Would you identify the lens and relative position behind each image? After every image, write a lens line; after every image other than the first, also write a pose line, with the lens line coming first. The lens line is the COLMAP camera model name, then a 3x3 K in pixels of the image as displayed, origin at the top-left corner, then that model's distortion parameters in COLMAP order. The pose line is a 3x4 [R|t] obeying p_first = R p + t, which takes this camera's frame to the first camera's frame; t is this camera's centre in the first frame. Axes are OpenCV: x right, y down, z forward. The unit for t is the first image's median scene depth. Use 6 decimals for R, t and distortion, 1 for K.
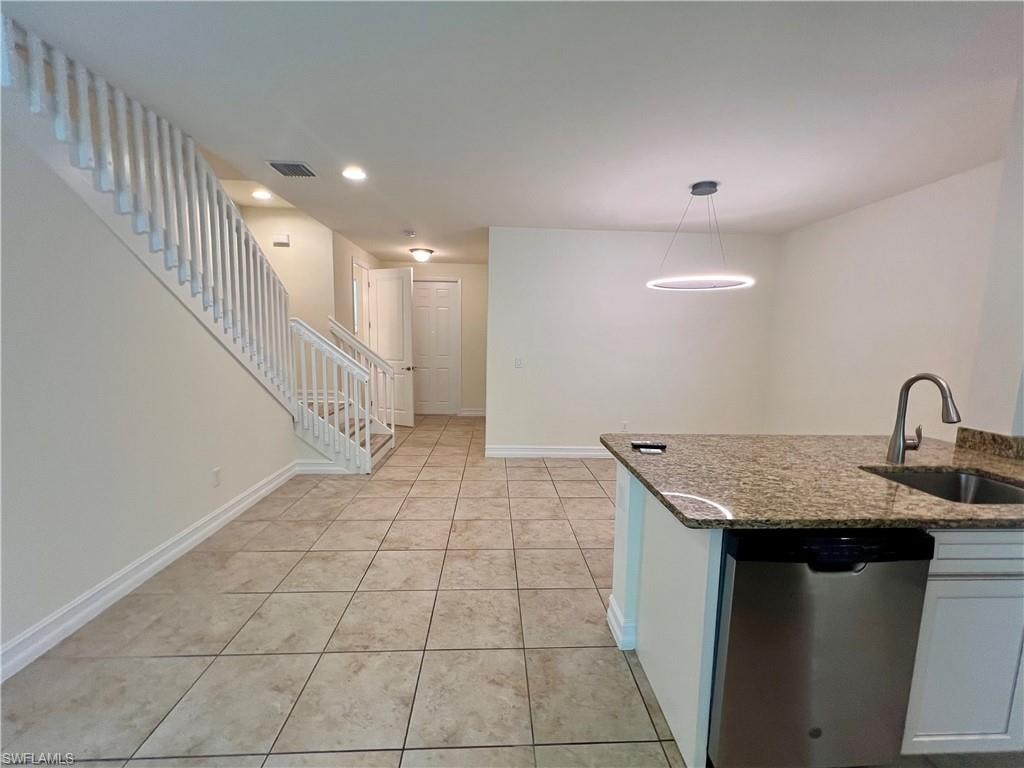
lens RADIAL K [[416.3, 0, 511.3], [0, 416.3, 381.4], [0, 0, 1]] dist [-0.003368, 0.001965]
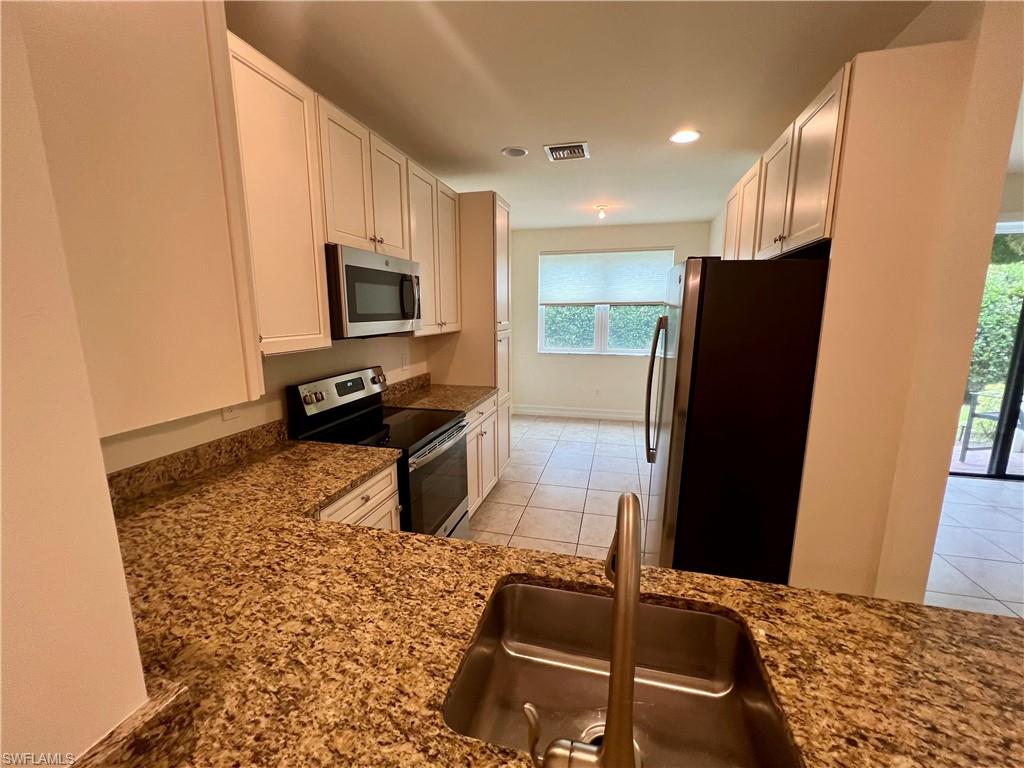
lens RADIAL K [[416.3, 0, 512.6], [0, 416.3, 385.2], [0, 0, 1]] dist [-0.003101, 0.000946]
pose [[-0.955834, -0.070891, 0.285229, 0.810877], [0.013951, 0.958437, 0.284963, -0.152313], [-0.293576, 0.276356, -0.915118, 1.041370]]
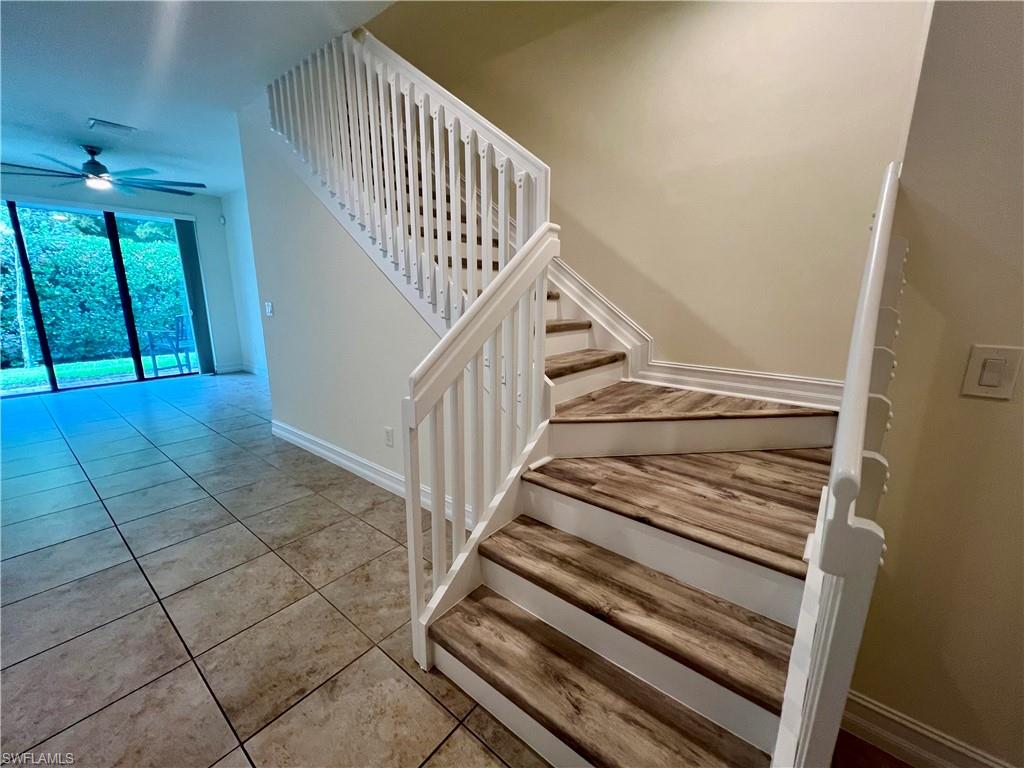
lens RADIAL K [[416.3, 0, 513.2], [0, 416.3, 384.7], [0, 0, 1]] dist [-0.003101, 0.000946]
pose [[-0.658203, 0.139246, -0.739850, -0.348124], [-0.104234, 0.956425, 0.272738, -0.215553], [0.745589, 0.256634, -0.615008, 2.510193]]
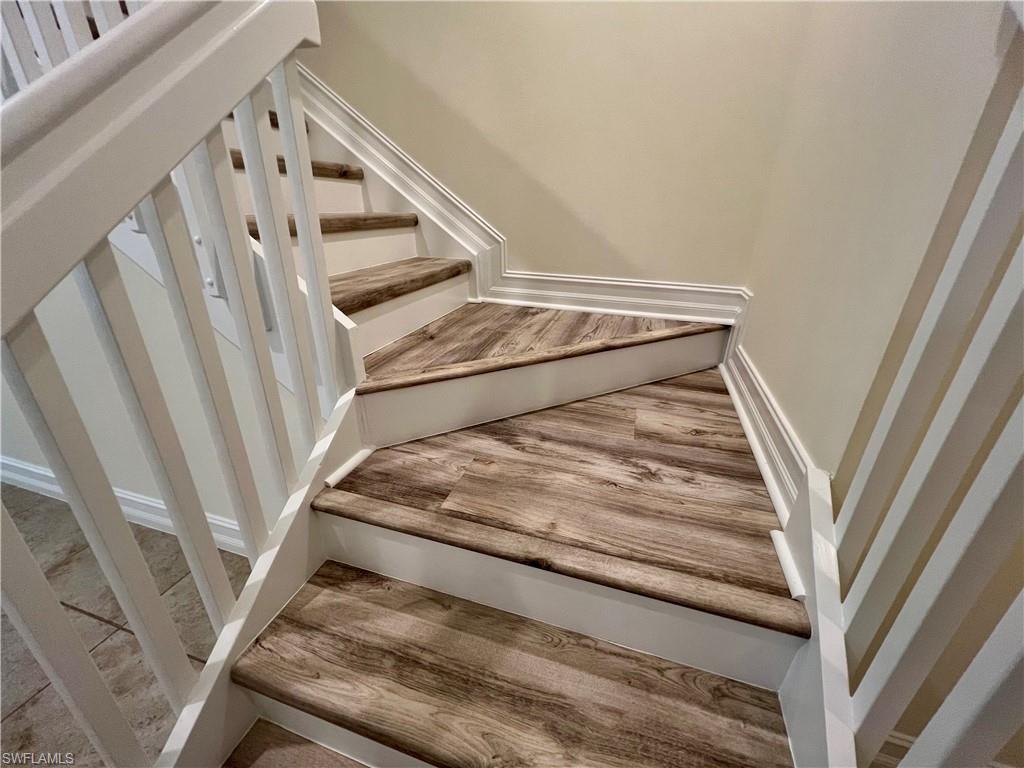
lens RADIAL K [[416.3, 0, 513.5], [0, 416.3, 388.5], [0, 0, 1]] dist [-0.003101, 0.000946]
pose [[-0.332288, 0.364906, -0.869729, -0.679058], [-0.133174, 0.894736, 0.426278, -0.146537], [0.933729, 0.257472, -0.248714, 2.339224]]
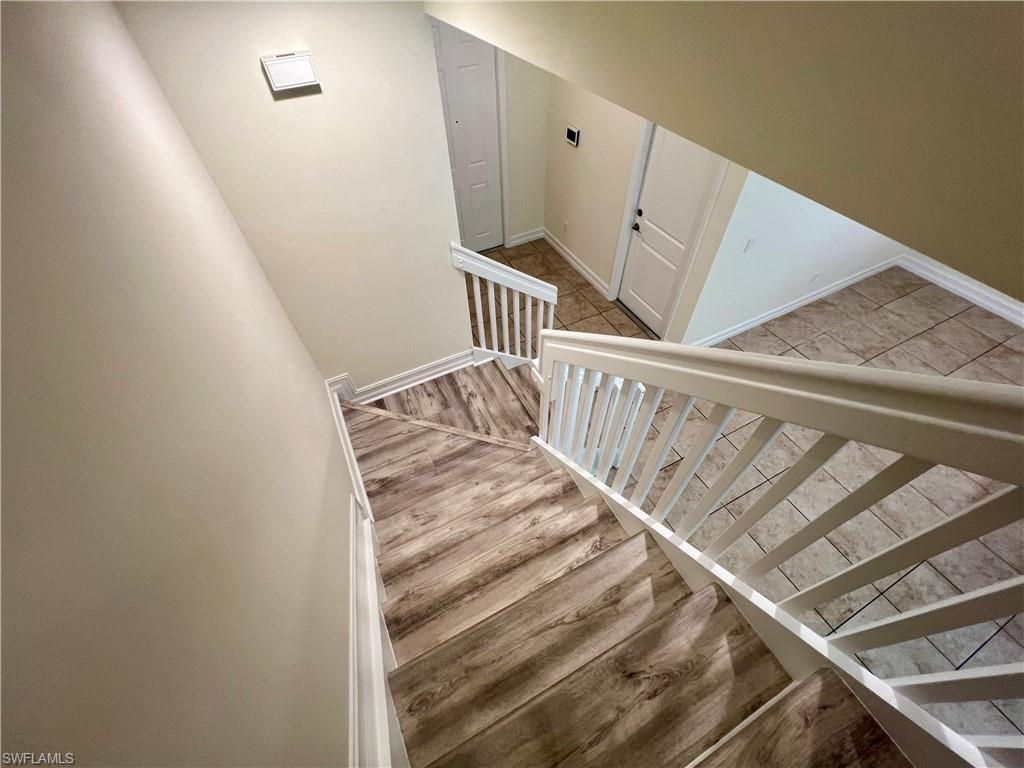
lens RADIAL K [[416.3, 0, 513.5], [0, 416.3, 389.5], [0, 0, 1]] dist [-0.003101, 0.000946]
pose [[0.910458, -0.343098, 0.230976, -1.339117], [0.085844, 0.703045, 0.705945, -0.916623], [-0.404595, -0.622905, 0.669546, 1.339496]]
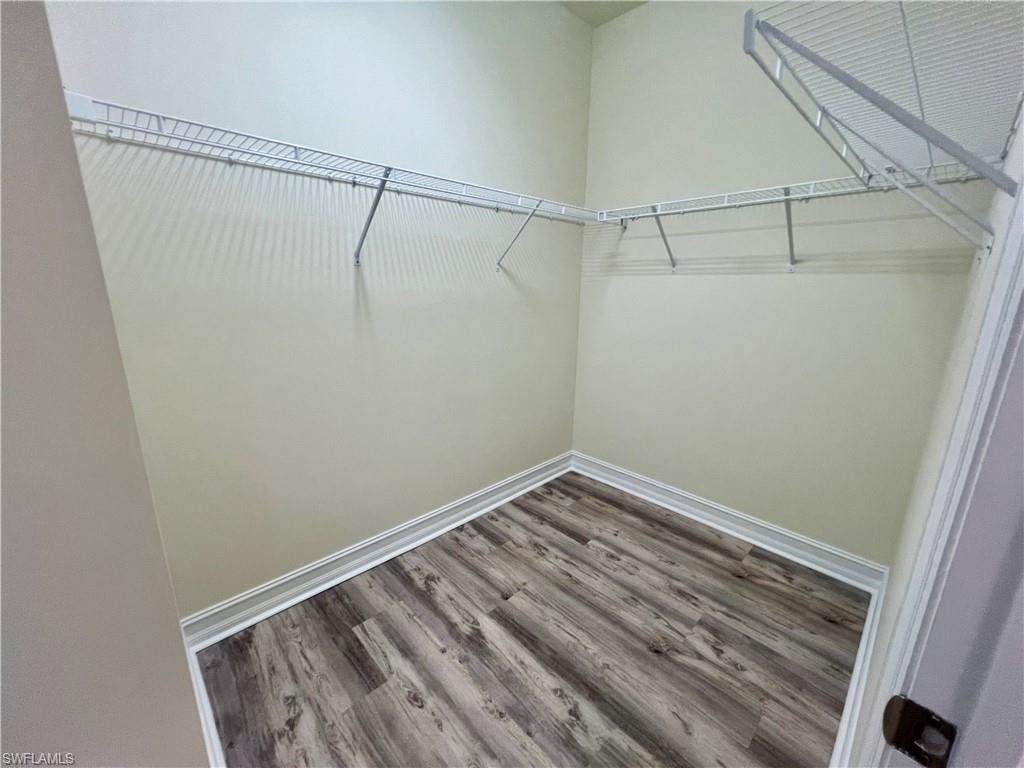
lens RADIAL K [[416.3, 0, 505.1], [0, 416.3, 386.0], [0, 0, 1]] dist [-0.003368, 0.001965]
pose [[0.755724, -0.173099, 0.631599, -1.521487], [0.083214, 0.982000, 0.169563, -0.418835], [-0.649582, -0.075585, 0.756525, 1.620919]]
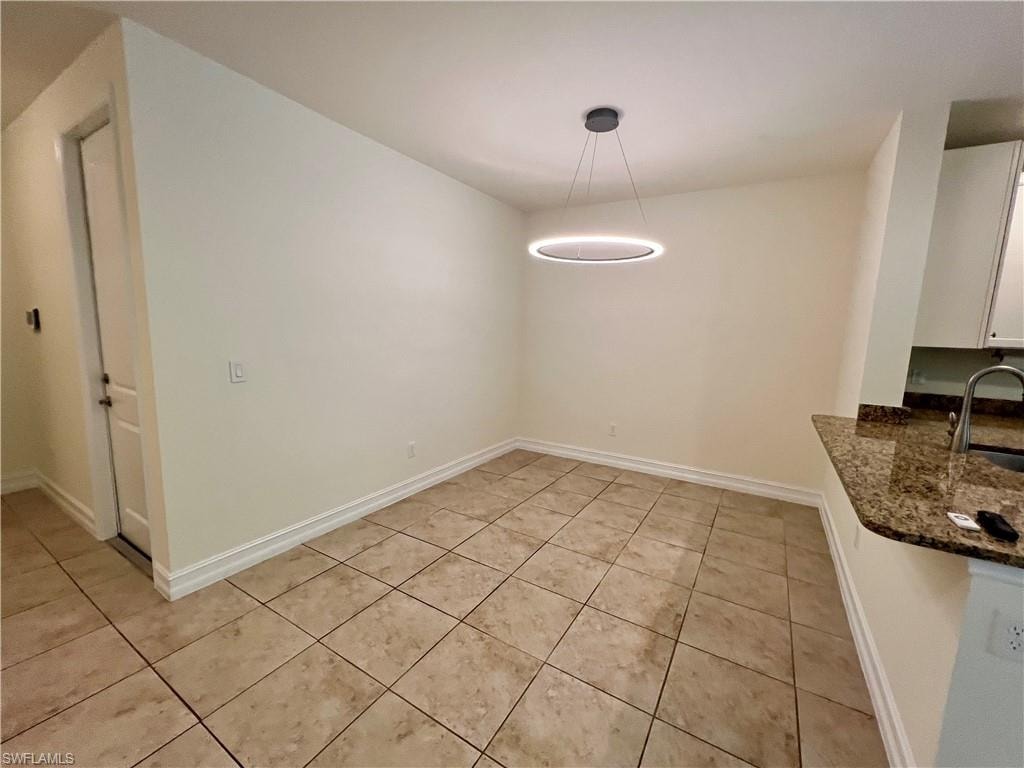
lens RADIAL K [[416.3, 0, 513.5], [0, 416.3, 386.9], [0, 0, 1]] dist [-0.003368, 0.001965]
pose [[0.563415, -0.119435, 0.817496, -0.452568], [0.069054, 0.992841, 0.097461, -0.124785], [-0.823283, 0.001541, 0.567628, 1.153522]]
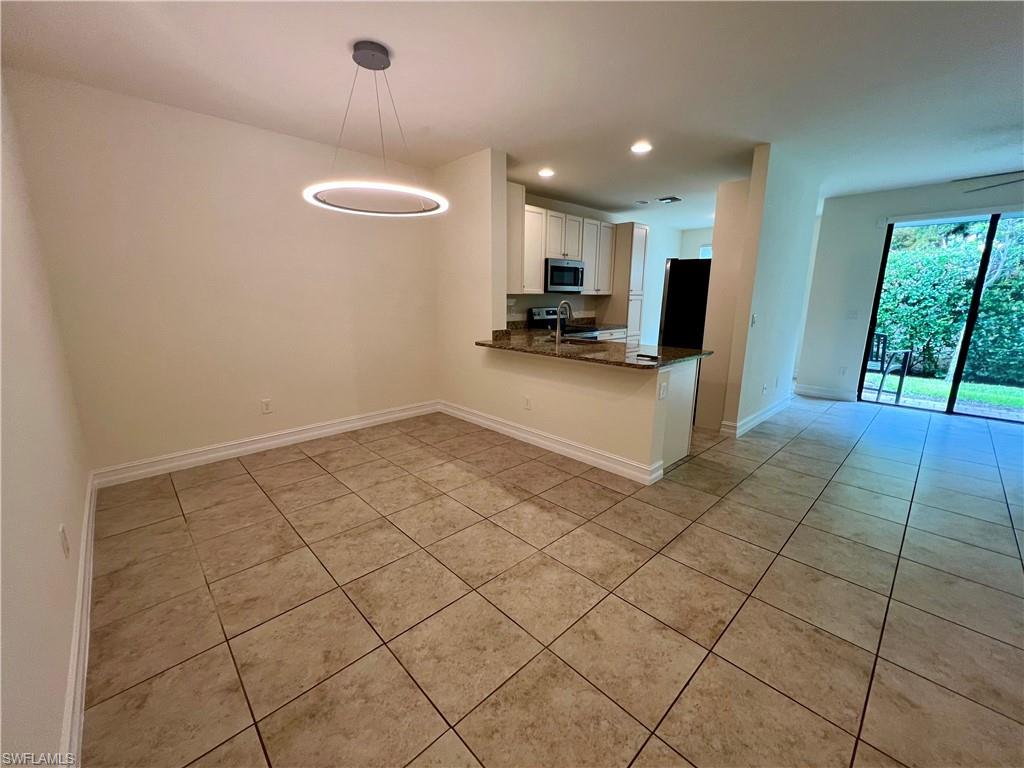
lens RADIAL K [[416.3, 0, 512.5], [0, 416.3, 385.1], [0, 0, 1]] dist [-0.003101, 0.000946]
pose [[-0.654637, -0.181944, 0.733721, -0.461584], [0.063569, 0.953916, 0.293264, -0.214356], [-0.753265, 0.238624, -0.612903, 2.210933]]
